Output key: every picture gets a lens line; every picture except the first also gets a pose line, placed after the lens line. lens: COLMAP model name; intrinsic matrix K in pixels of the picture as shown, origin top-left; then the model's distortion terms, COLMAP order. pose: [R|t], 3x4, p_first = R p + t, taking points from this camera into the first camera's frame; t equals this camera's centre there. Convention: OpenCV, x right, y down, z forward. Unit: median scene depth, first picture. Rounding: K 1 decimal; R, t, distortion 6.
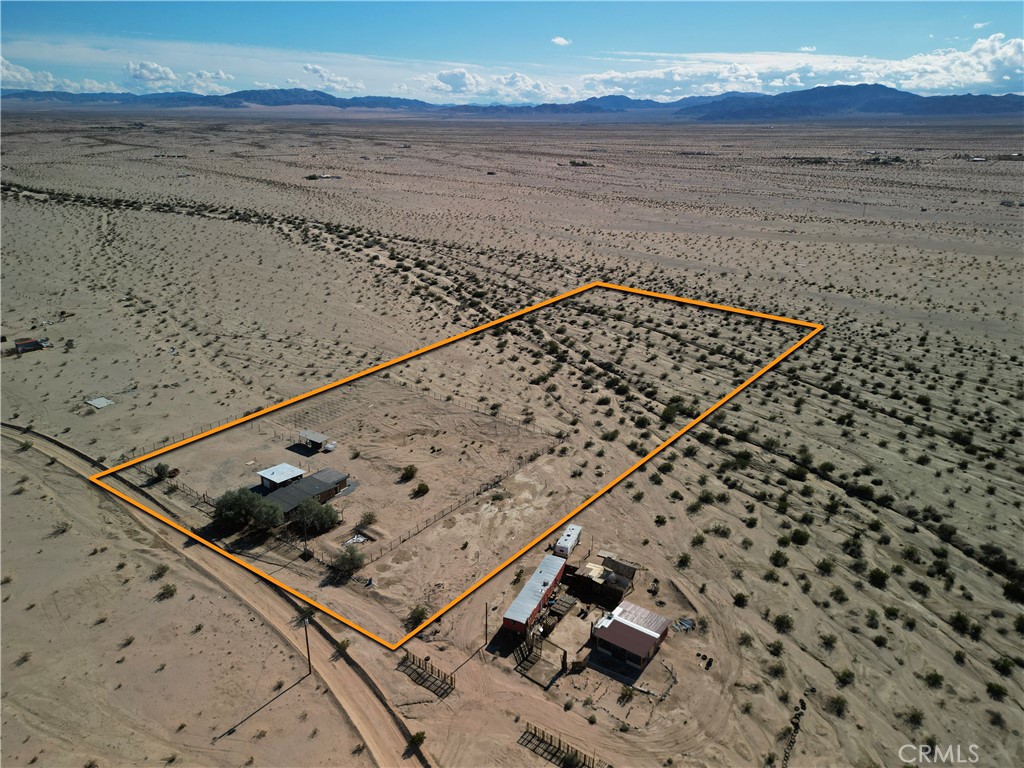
lens RADIAL K [[713.6, 0, 510.7], [0, 713.6, 374.6], [0, 0, 1]] dist [0.065924, -0.048501]
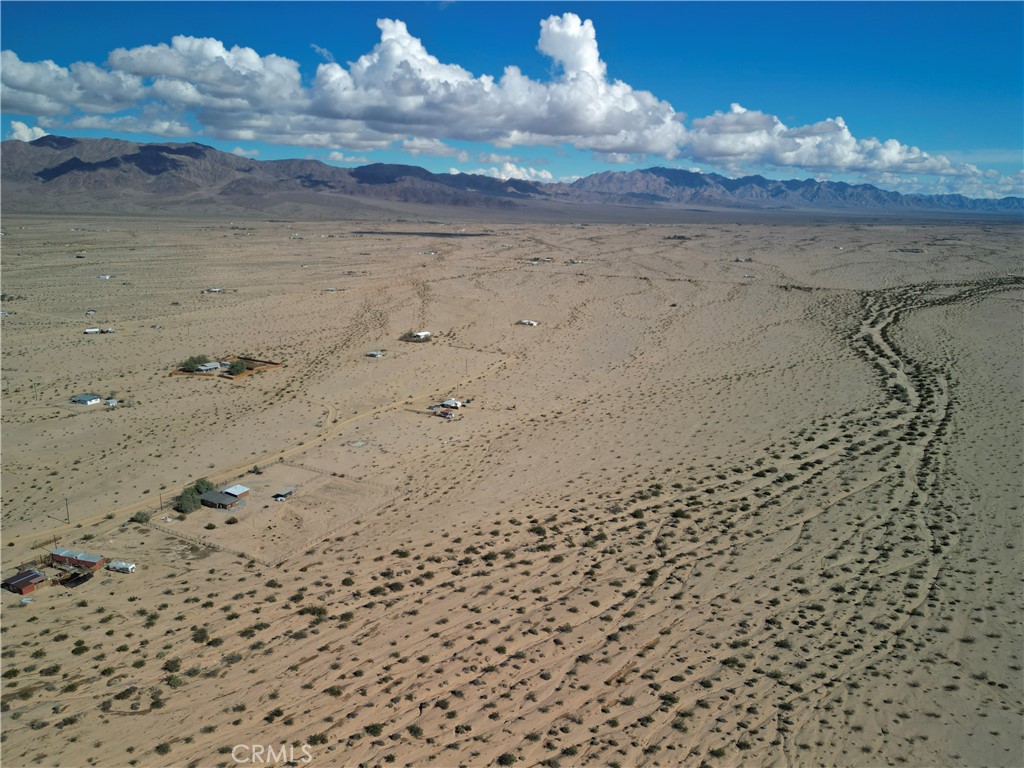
lens RADIAL K [[713.6, 0, 507.5], [0, 713.6, 384.4], [0, 0, 1]] dist [0.065924, -0.048501]
pose [[0.138763, 0.241588, -0.960406, 1.153655], [-0.351567, 0.918639, 0.180286, -0.532623], [0.925821, 0.312630, 0.212408, 0.850110]]
